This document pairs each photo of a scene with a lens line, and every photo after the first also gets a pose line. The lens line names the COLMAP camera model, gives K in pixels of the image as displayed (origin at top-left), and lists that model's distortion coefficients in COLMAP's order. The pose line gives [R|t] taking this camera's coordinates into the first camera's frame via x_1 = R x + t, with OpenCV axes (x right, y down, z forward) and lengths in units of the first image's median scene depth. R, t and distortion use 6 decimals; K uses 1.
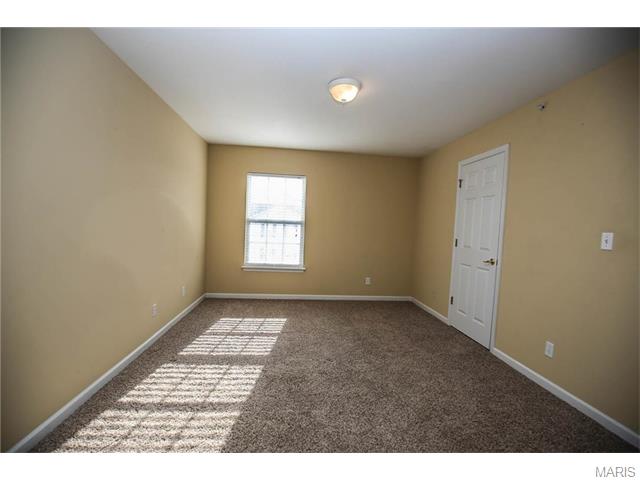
lens RADIAL K [[294.4, 0, 321.9], [0, 294.4, 240.5], [0, 0, 1]] dist [-0.034401, 0.005396]
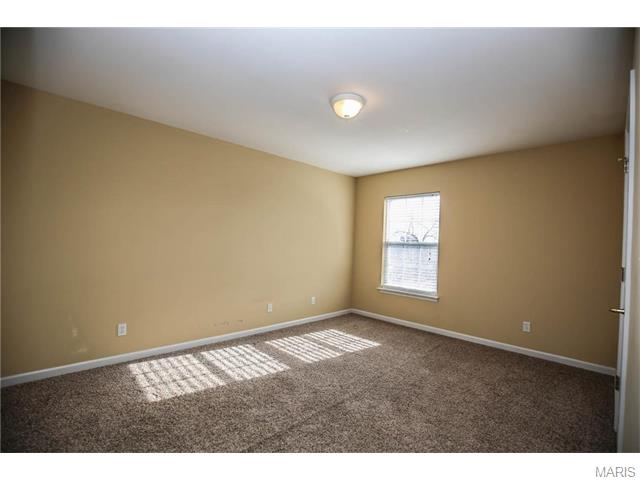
lens RADIAL K [[294.4, 0, 321.9], [0, 294.4, 240.2], [0, 0, 1]] dist [-0.034401, 0.005396]
pose [[0.622955, -0.029316, -0.781708, 0.626963], [-0.046595, 0.996133, -0.074489, 0.010964], [0.780868, 0.082827, 0.619180, 0.283283]]
